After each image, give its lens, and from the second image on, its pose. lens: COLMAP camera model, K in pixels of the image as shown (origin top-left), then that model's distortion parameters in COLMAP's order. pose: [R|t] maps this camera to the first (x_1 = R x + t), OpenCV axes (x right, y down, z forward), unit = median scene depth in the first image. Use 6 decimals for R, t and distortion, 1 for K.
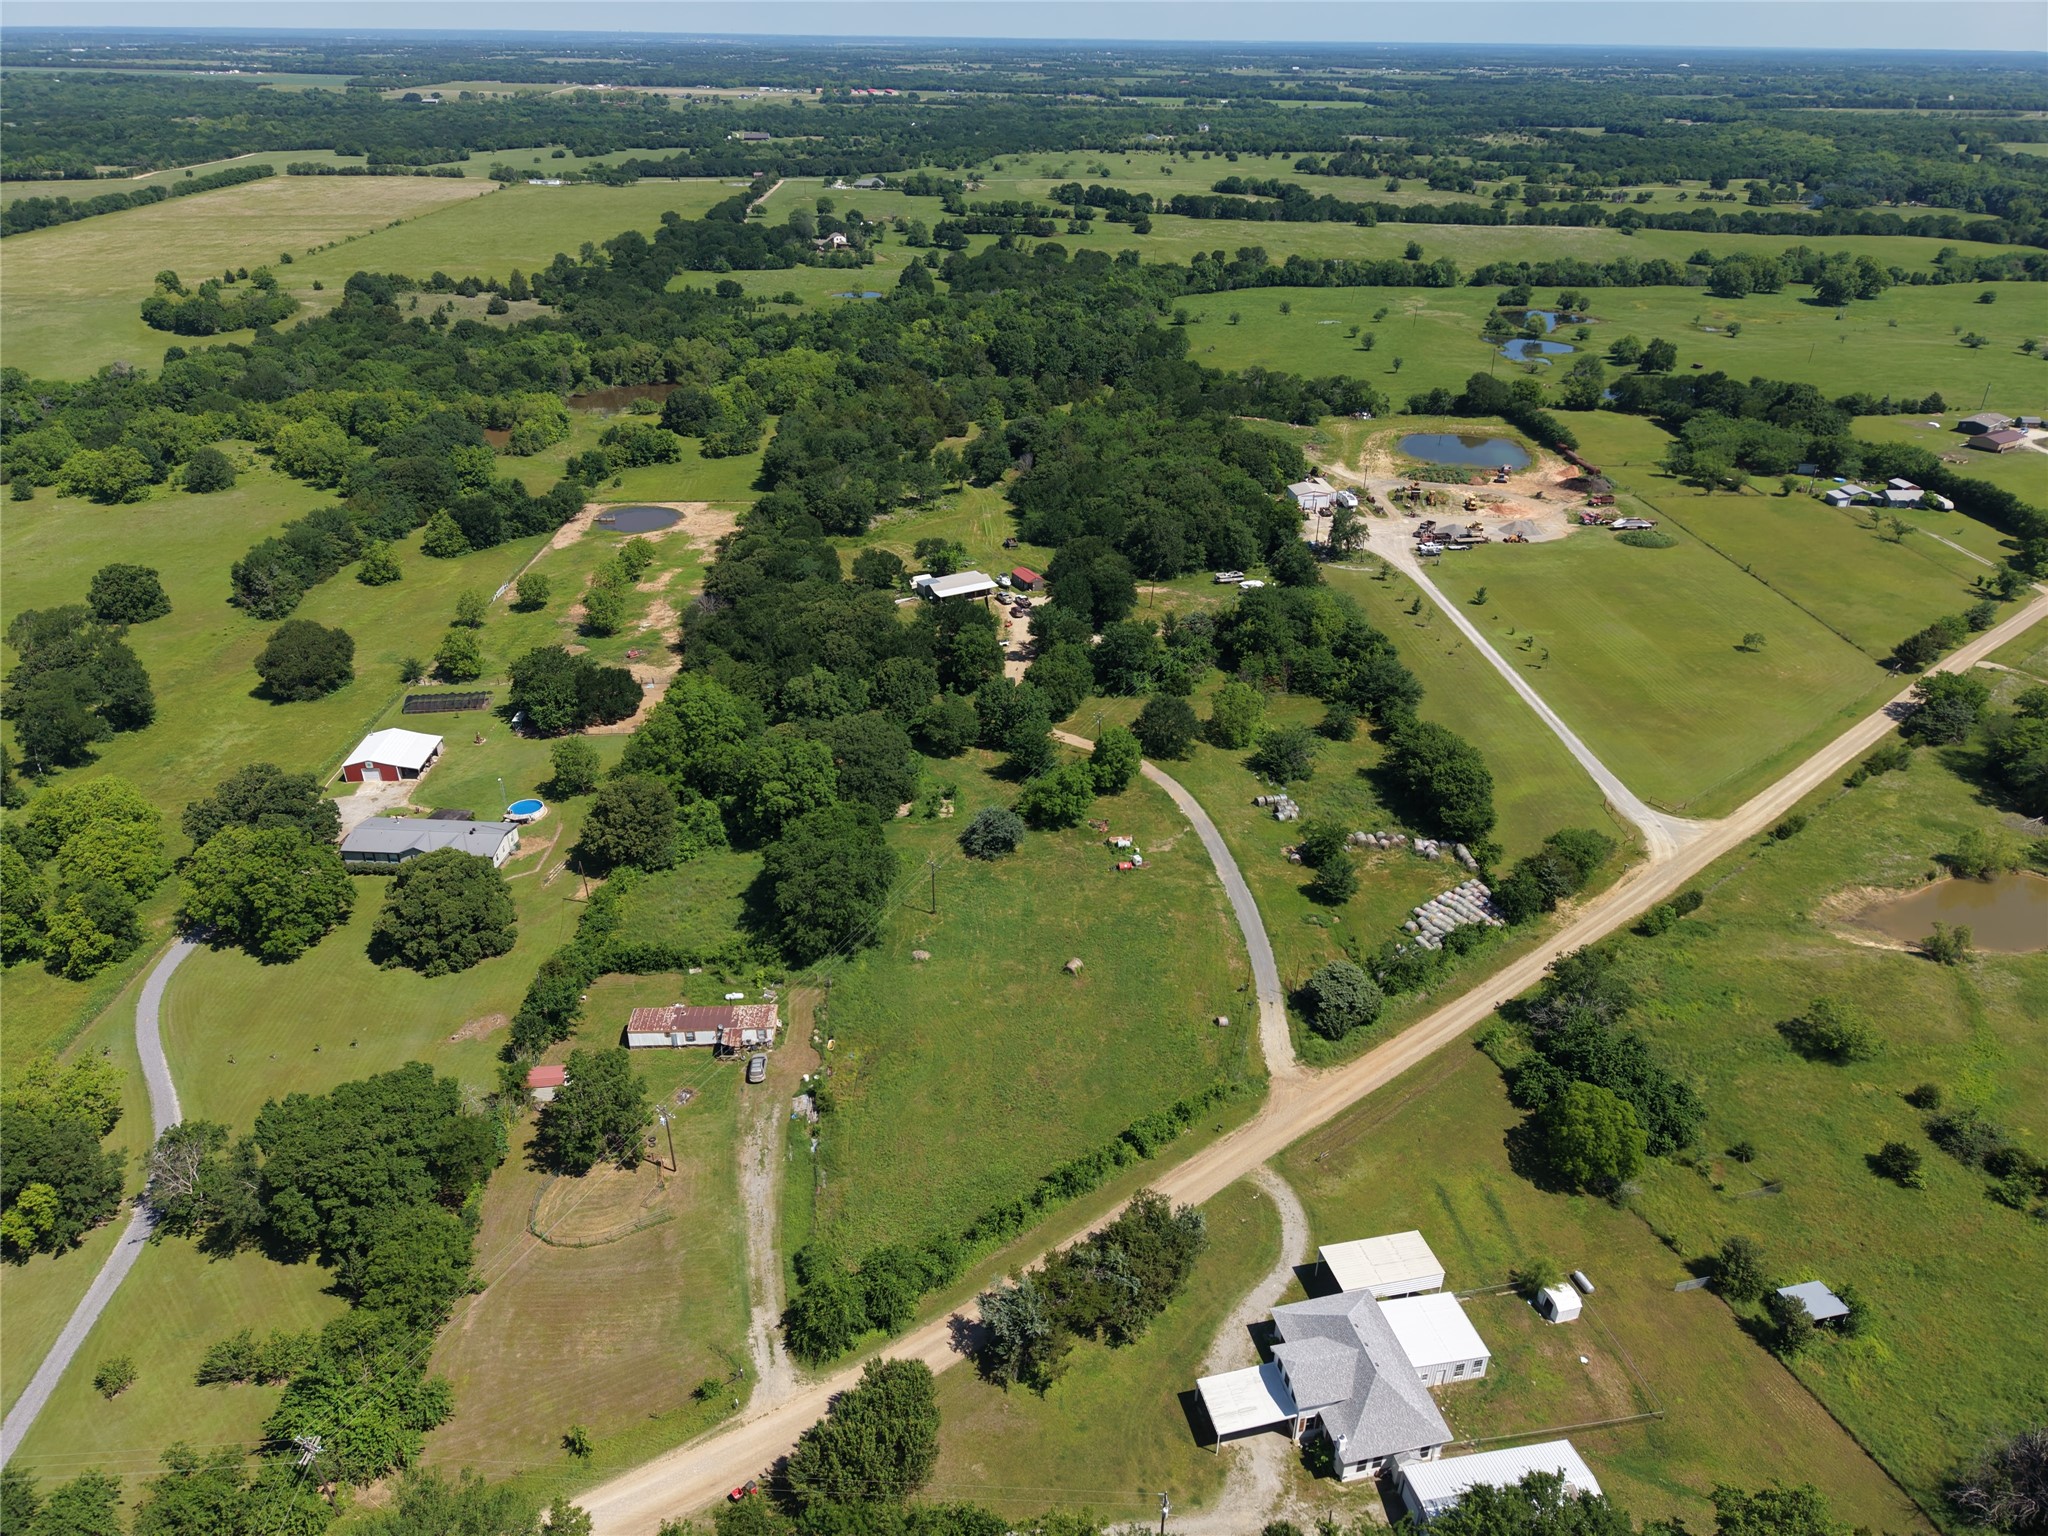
lens RADIAL K [[1360.2, 0, 1022.5], [0, 1360.2, 777.0], [0, 0, 1]] dist [0.027990, -0.026789]
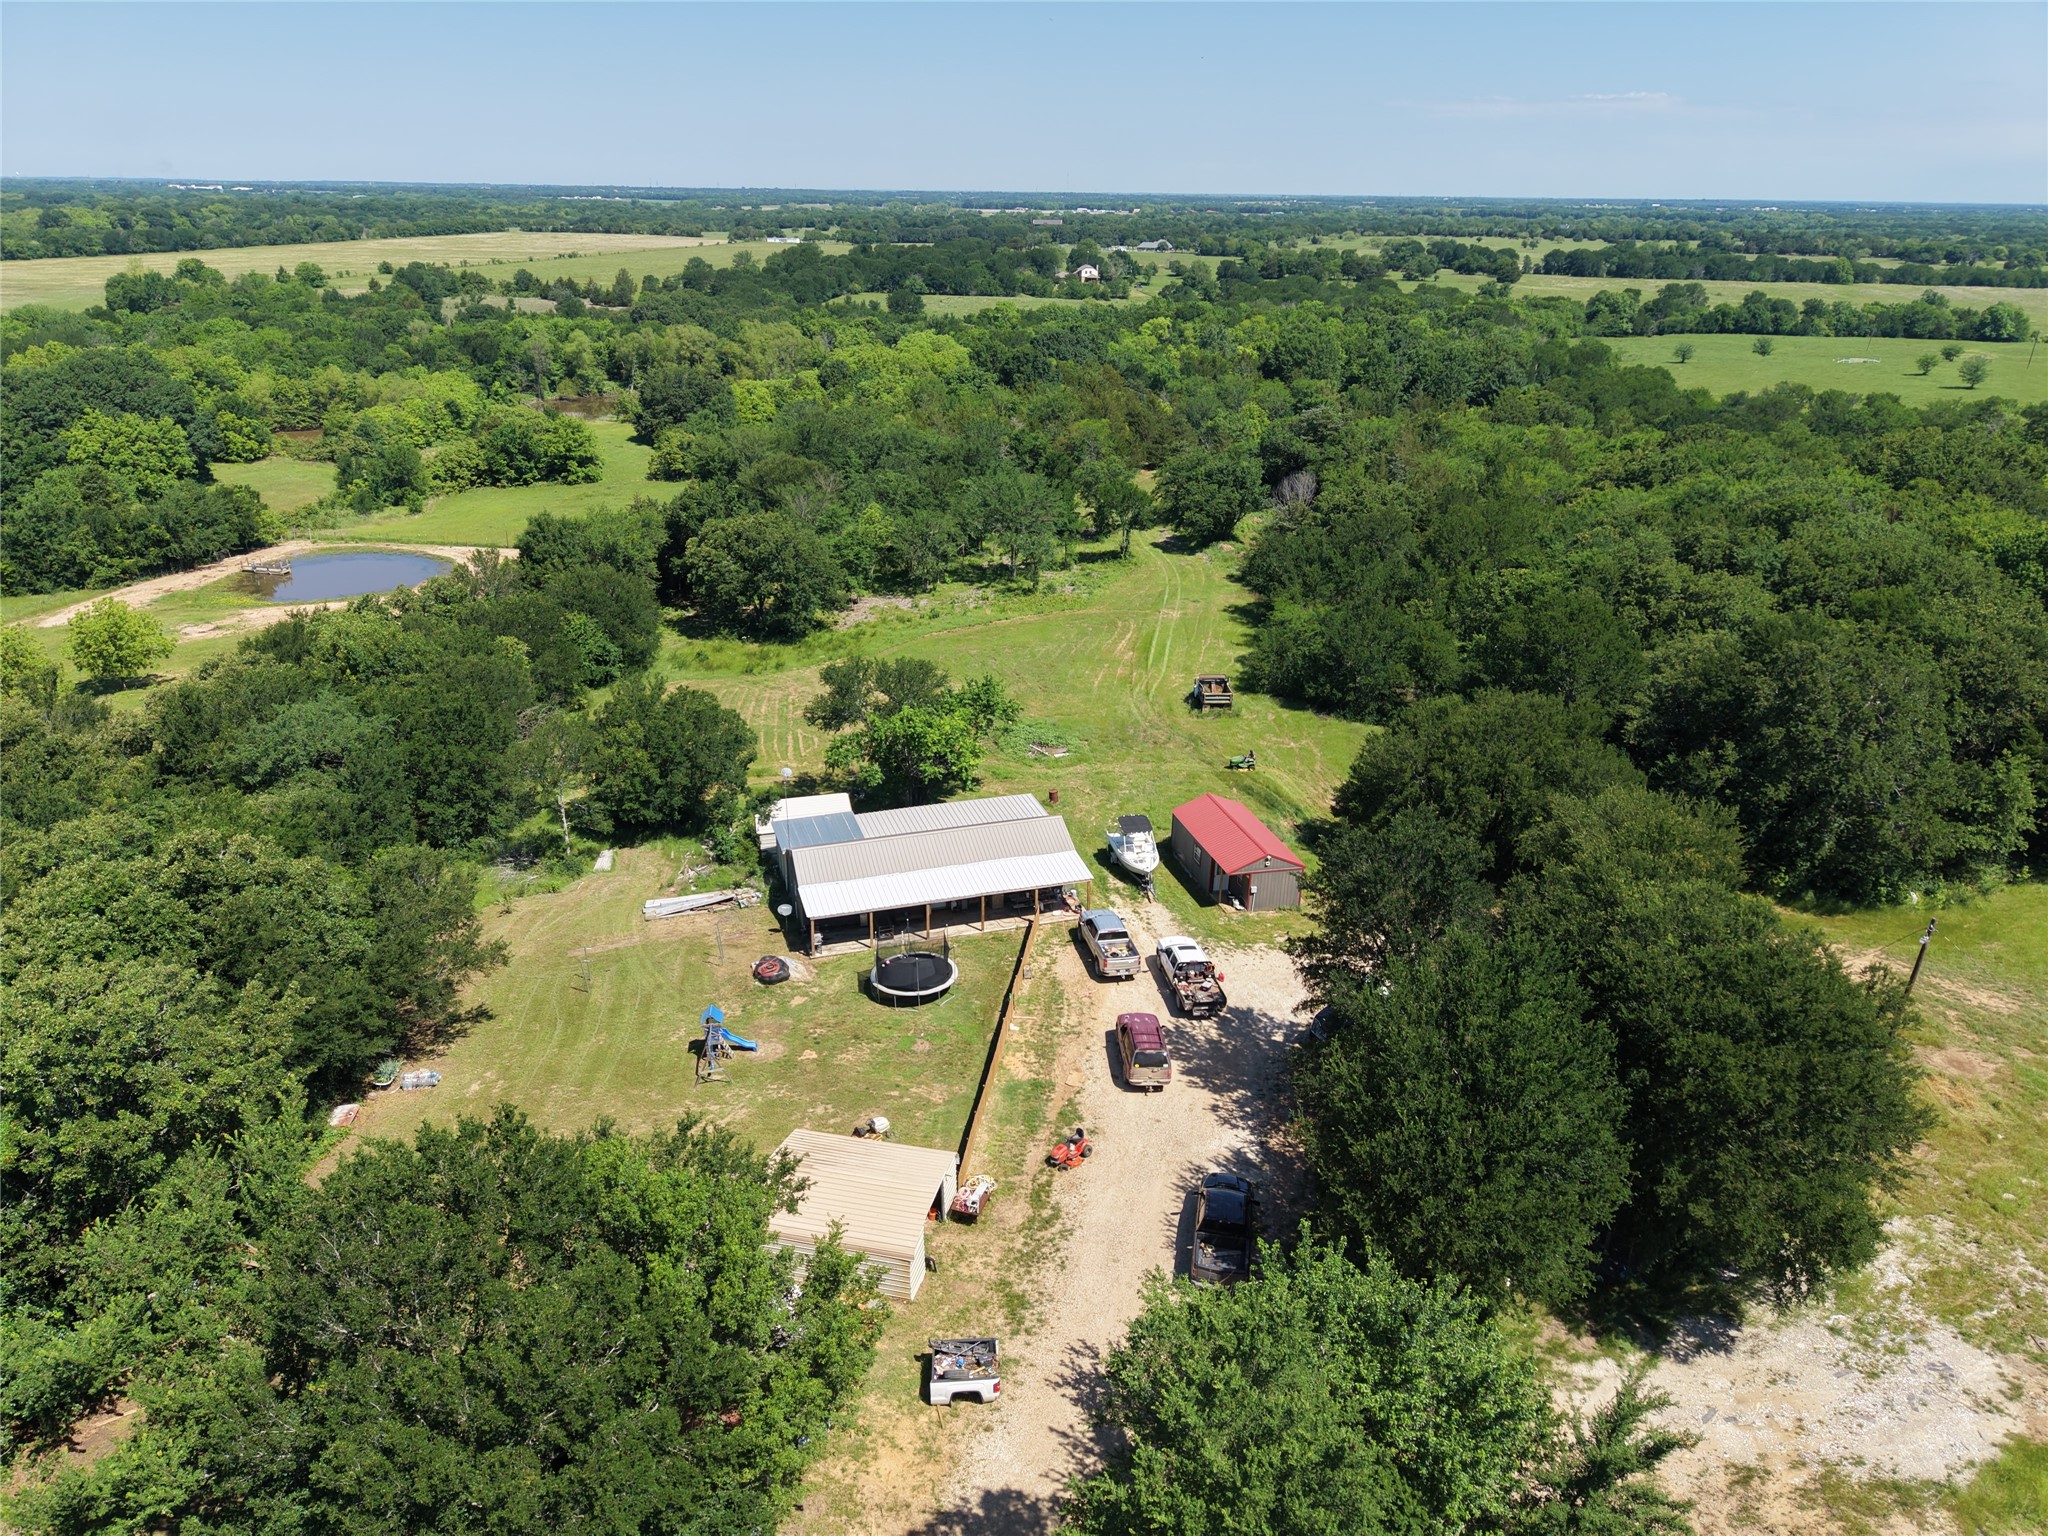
lens RADIAL K [[1360.2, 0, 1018.6], [0, 1360.2, 774.2], [0, 0, 1]] dist [0.027990, -0.026789]
pose [[0.975080, 0.086037, -0.204491, 0.021061], [-0.105629, 0.990602, -0.086889, -0.197706], [0.195093, 0.106324, 0.975005, 1.114879]]
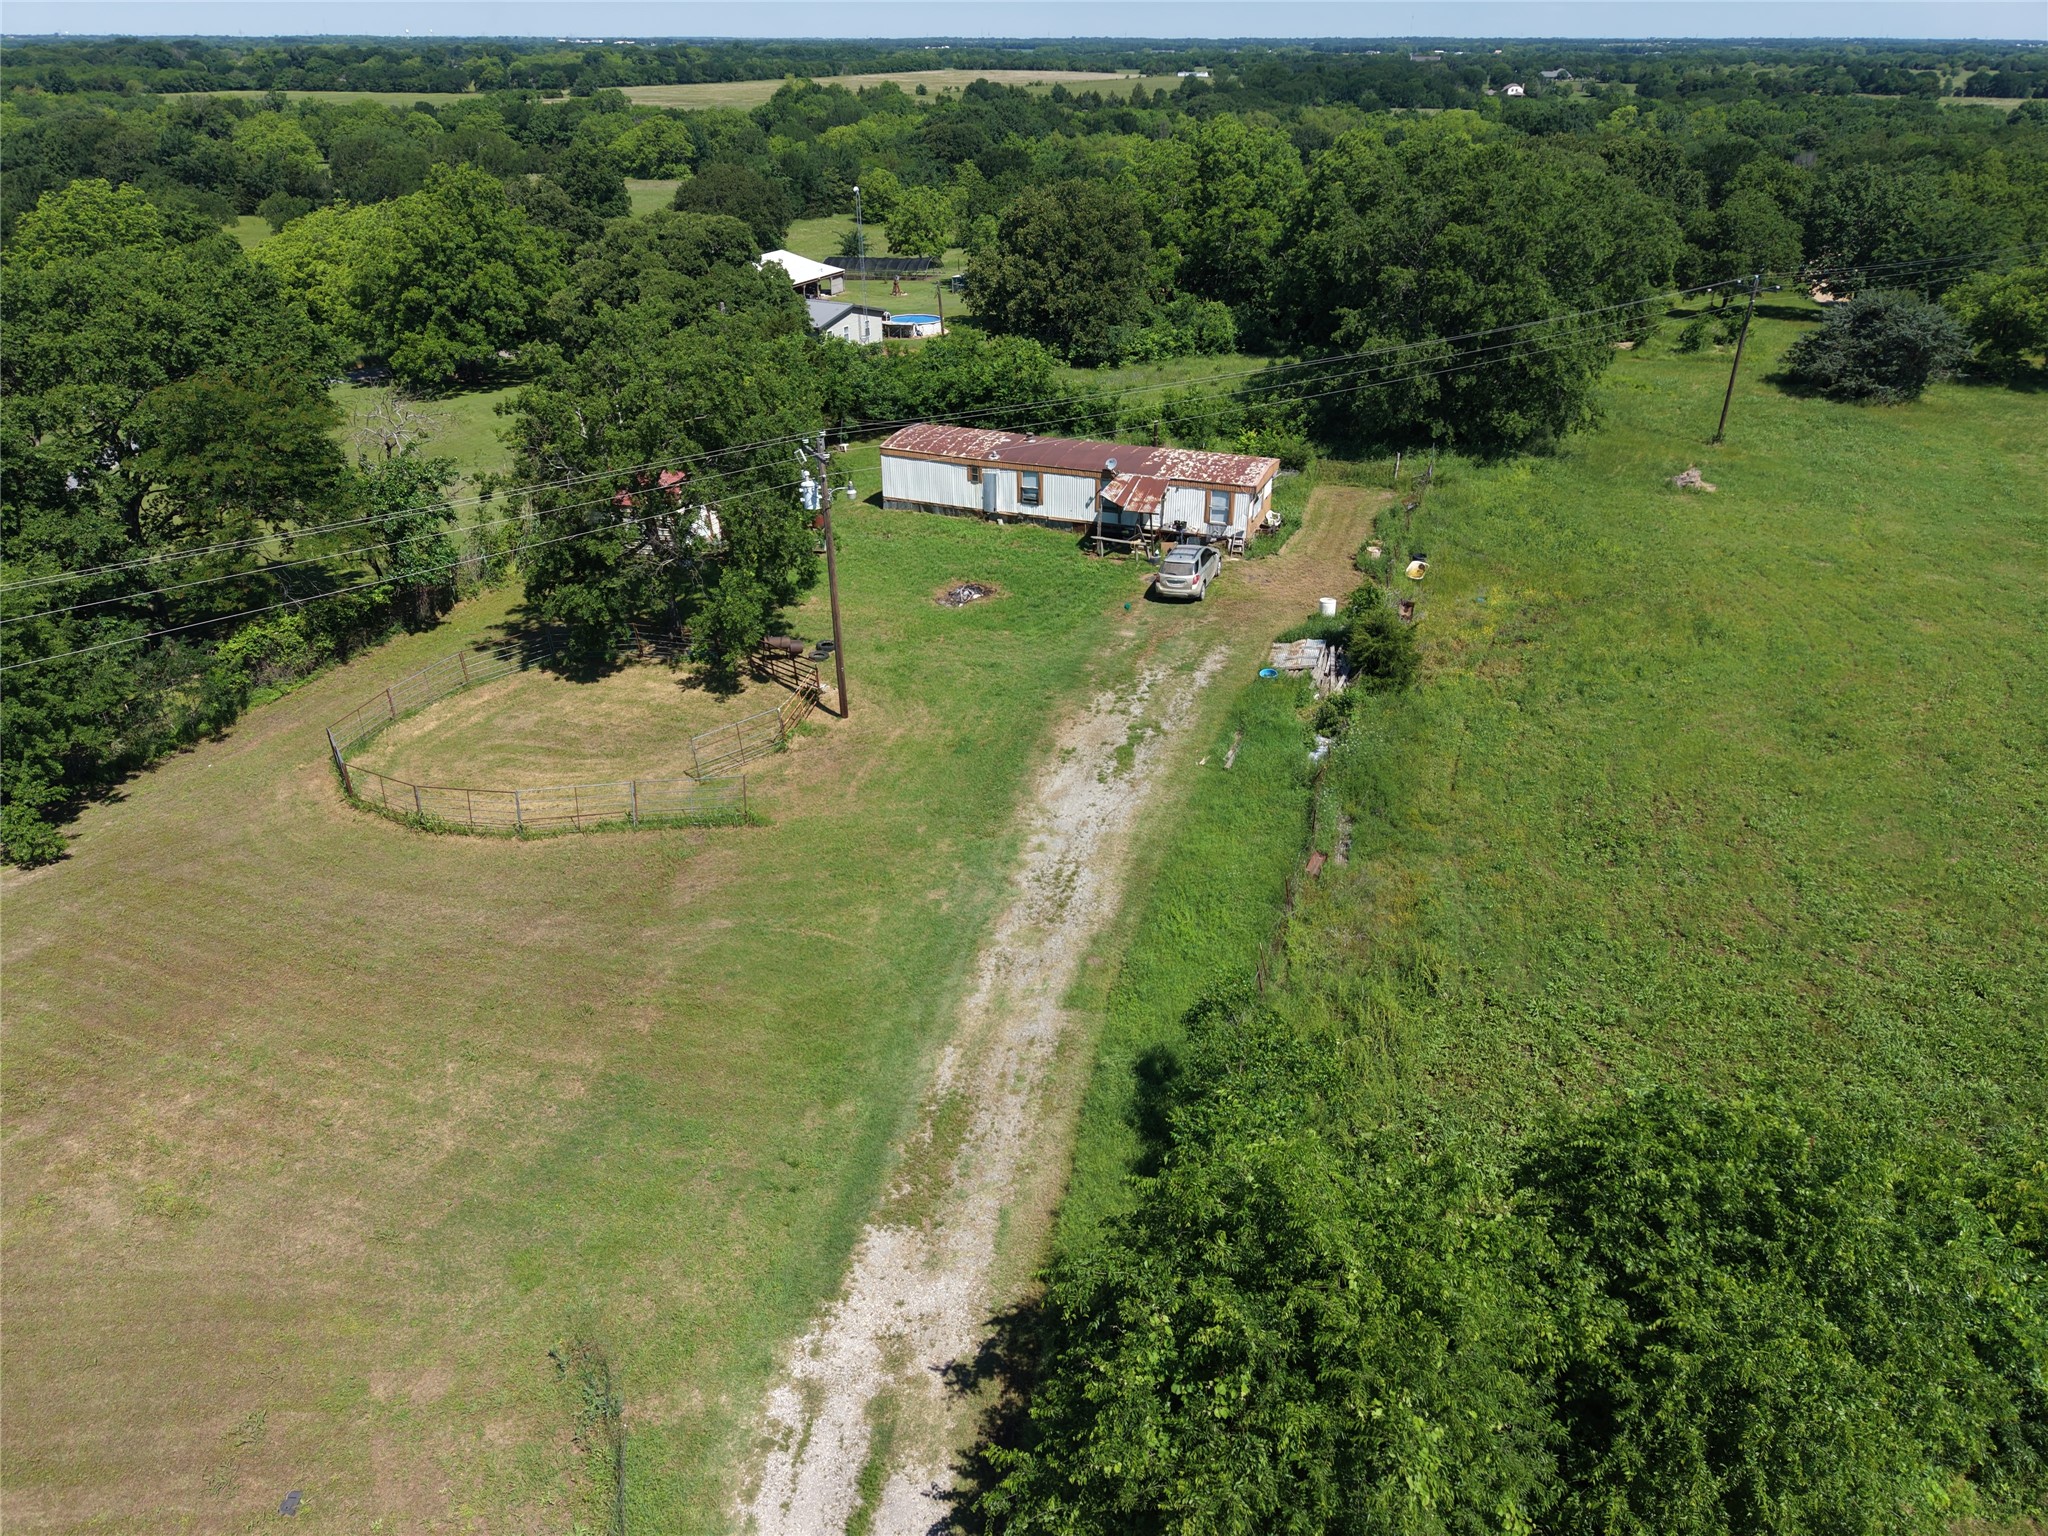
lens RADIAL K [[1360.2, 0, 1016.4], [0, 1360.2, 771.8], [0, 0, 1]] dist [0.027990, -0.026789]
pose [[0.907954, 0.186277, -0.375393, -0.072467], [-0.189980, 0.981403, 0.027491, 0.191230], [0.373533, 0.046357, 0.926458, 0.499489]]
